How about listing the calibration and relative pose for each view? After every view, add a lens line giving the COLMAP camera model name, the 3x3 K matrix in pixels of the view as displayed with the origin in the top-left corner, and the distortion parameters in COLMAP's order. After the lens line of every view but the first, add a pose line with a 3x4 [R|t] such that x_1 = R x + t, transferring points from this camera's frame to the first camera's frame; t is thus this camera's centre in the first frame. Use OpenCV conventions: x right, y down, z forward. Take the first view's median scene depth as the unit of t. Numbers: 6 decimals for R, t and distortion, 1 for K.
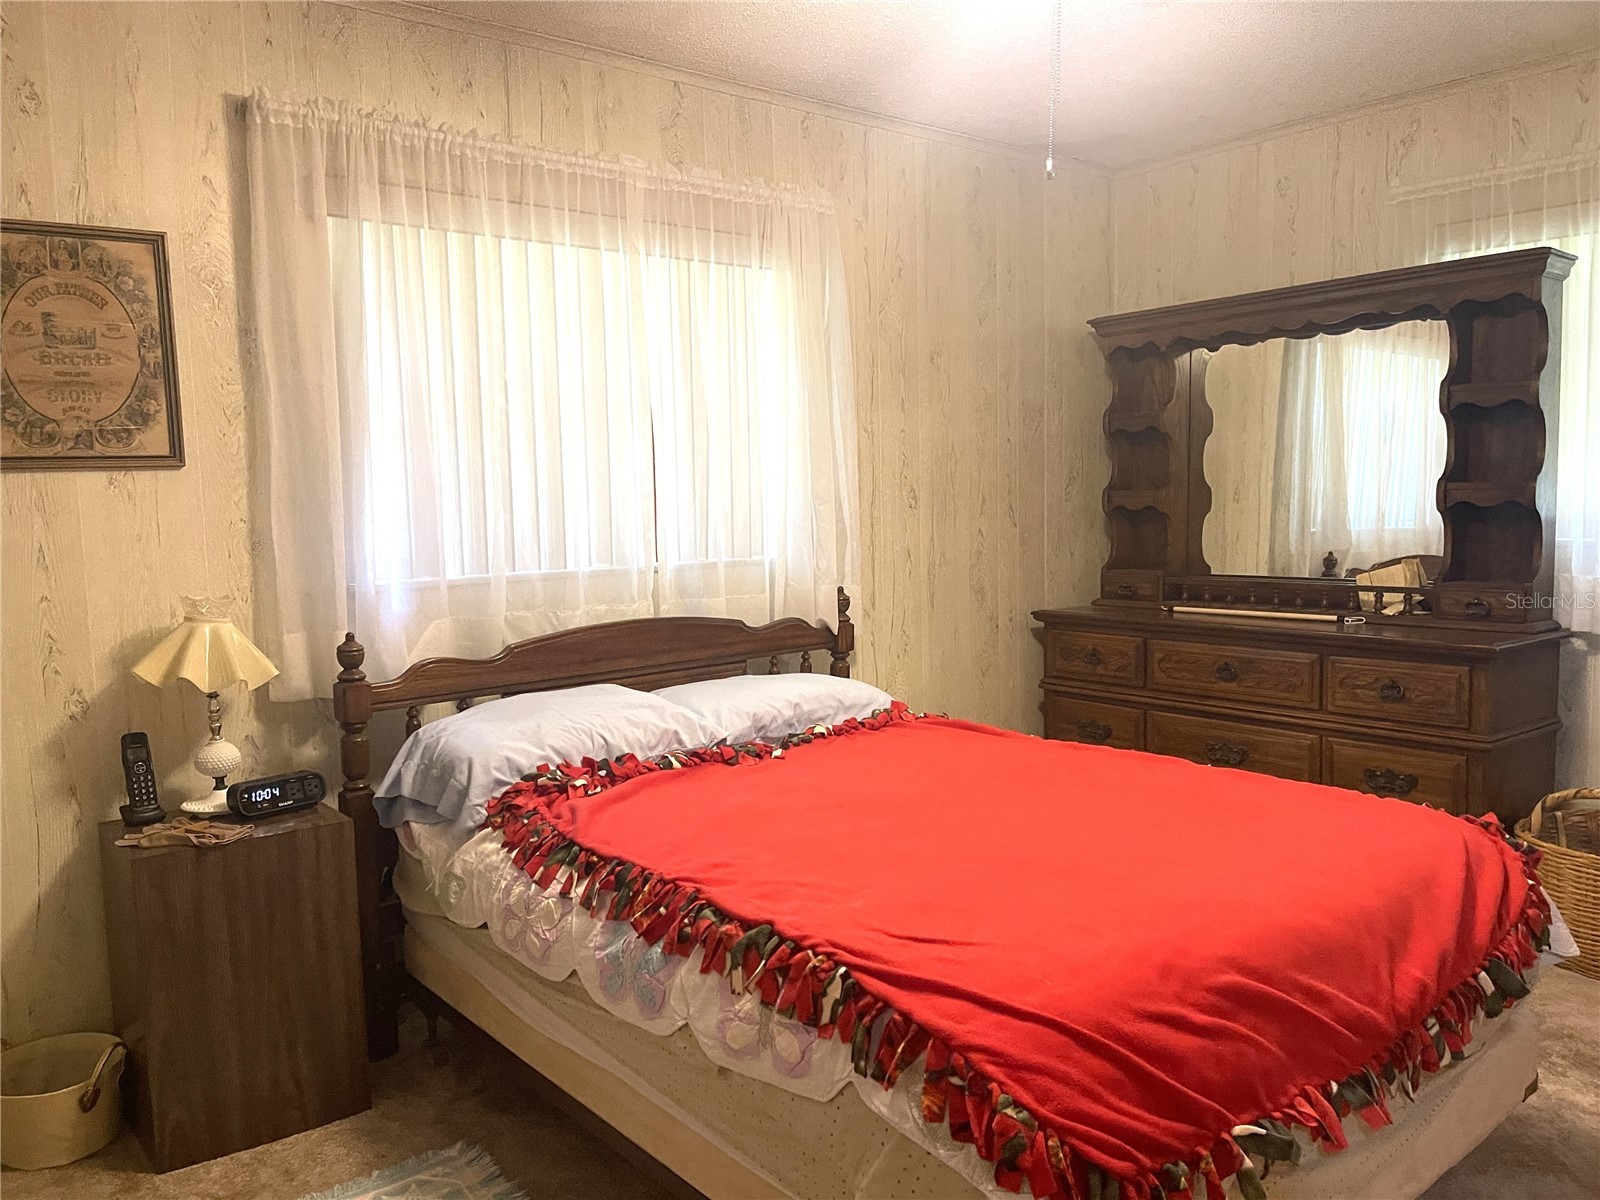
lens RADIAL K [[1214.6, 0, 800.2], [0, 1214.6, 601.1], [0, 0, 1]] dist [0.064794, -0.089156]
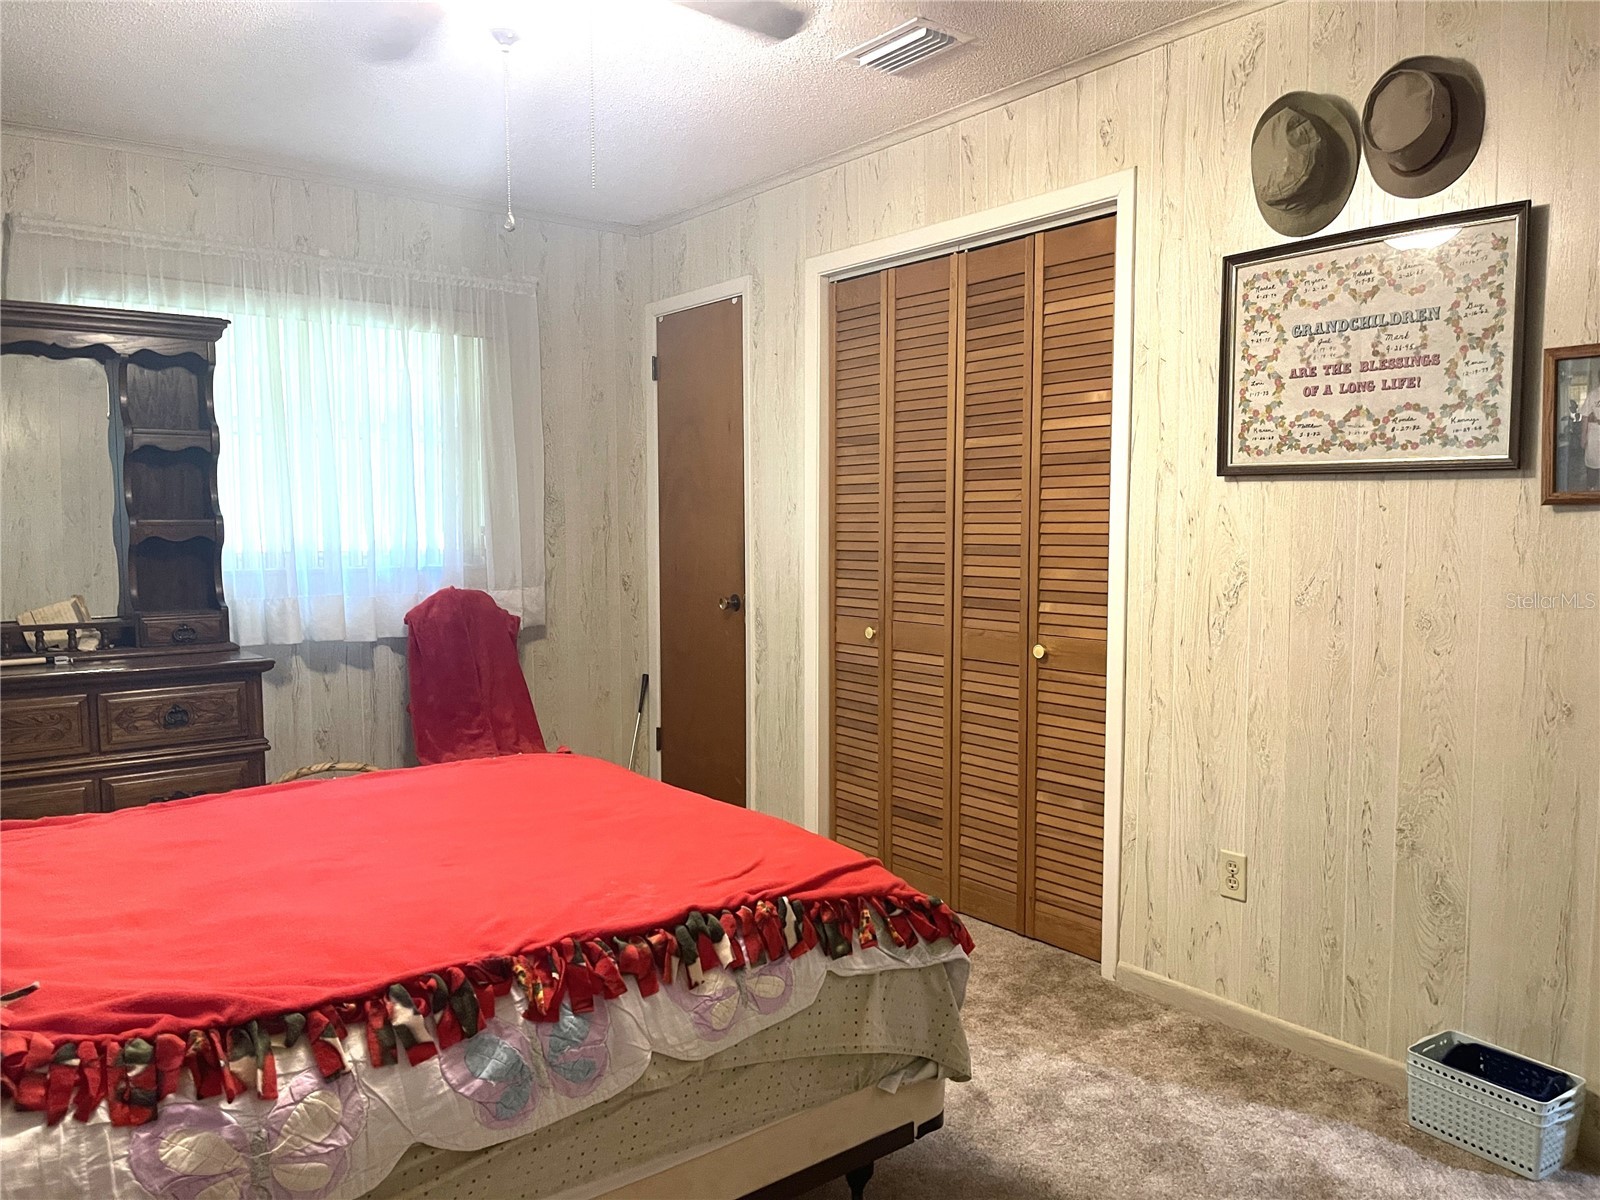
lens RADIAL K [[1214.6, 0, 801.3], [0, 1214.6, 601.8], [0, 0, 1]] dist [0.064794, -0.089156]
pose [[0.019446, -0.044367, 0.998826, -0.940862], [0.092174, 0.994840, 0.042396, -0.031765], [-0.995553, 0.091242, 0.023435, 0.759511]]
